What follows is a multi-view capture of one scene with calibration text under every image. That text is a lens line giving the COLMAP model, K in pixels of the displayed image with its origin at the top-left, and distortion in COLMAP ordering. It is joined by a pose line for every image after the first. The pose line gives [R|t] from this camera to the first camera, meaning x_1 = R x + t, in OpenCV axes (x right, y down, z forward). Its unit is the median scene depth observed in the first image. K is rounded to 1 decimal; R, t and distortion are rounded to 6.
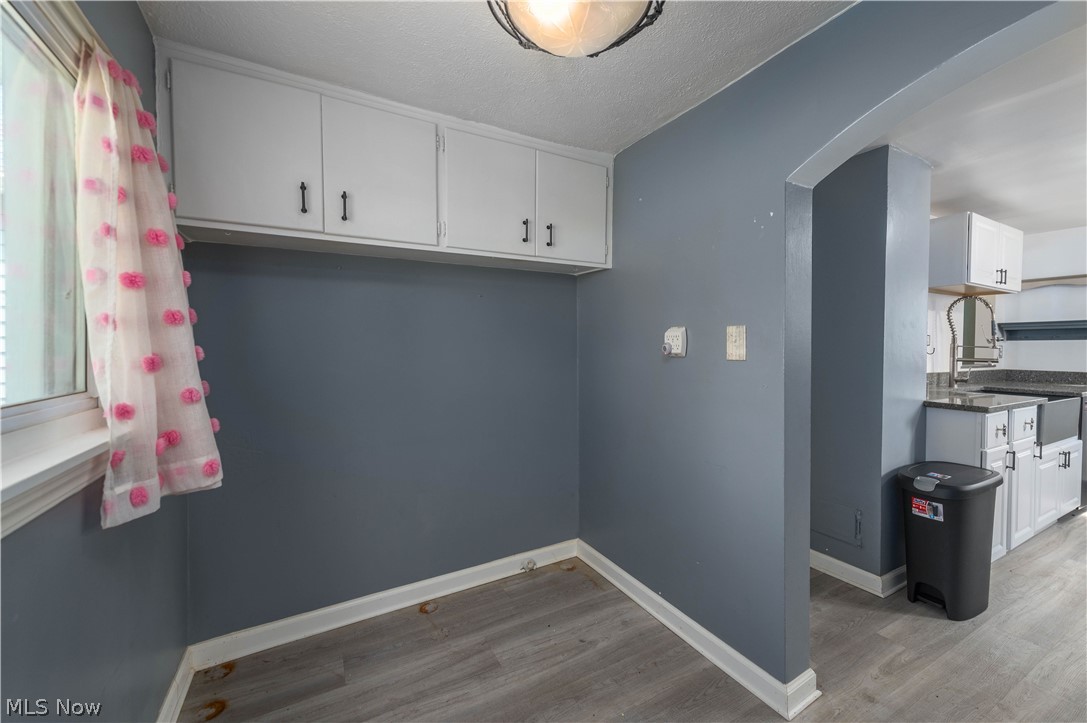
lens RADIAL K [[433.9, 0, 550.4], [0, 433.9, 352.1], [0, 0, 1]] dist [0.017808, -0.003603]
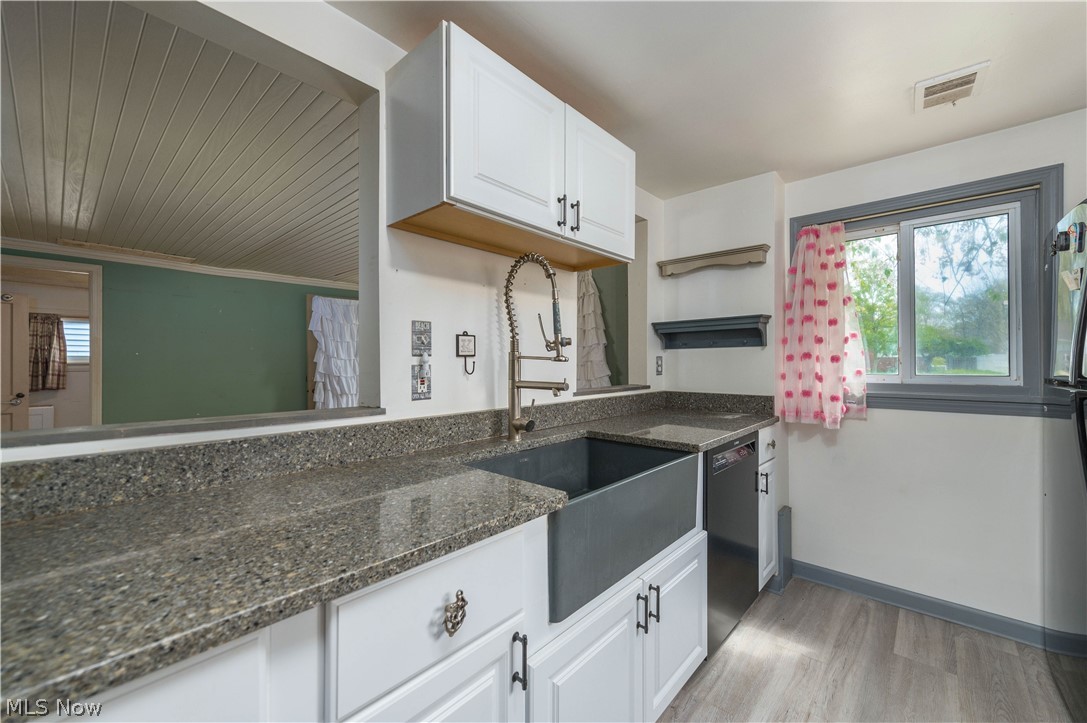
lens RADIAL K [[433.9, 0, 543.4], [0, 433.9, 356.4], [0, 0, 1]] dist [0.017808, -0.003603]
pose [[0.947677, -0.005604, 0.319183, 0.794043], [0.012897, 0.999702, -0.020743, -0.003607], [-0.318972, 0.023774, 0.947466, 0.525086]]
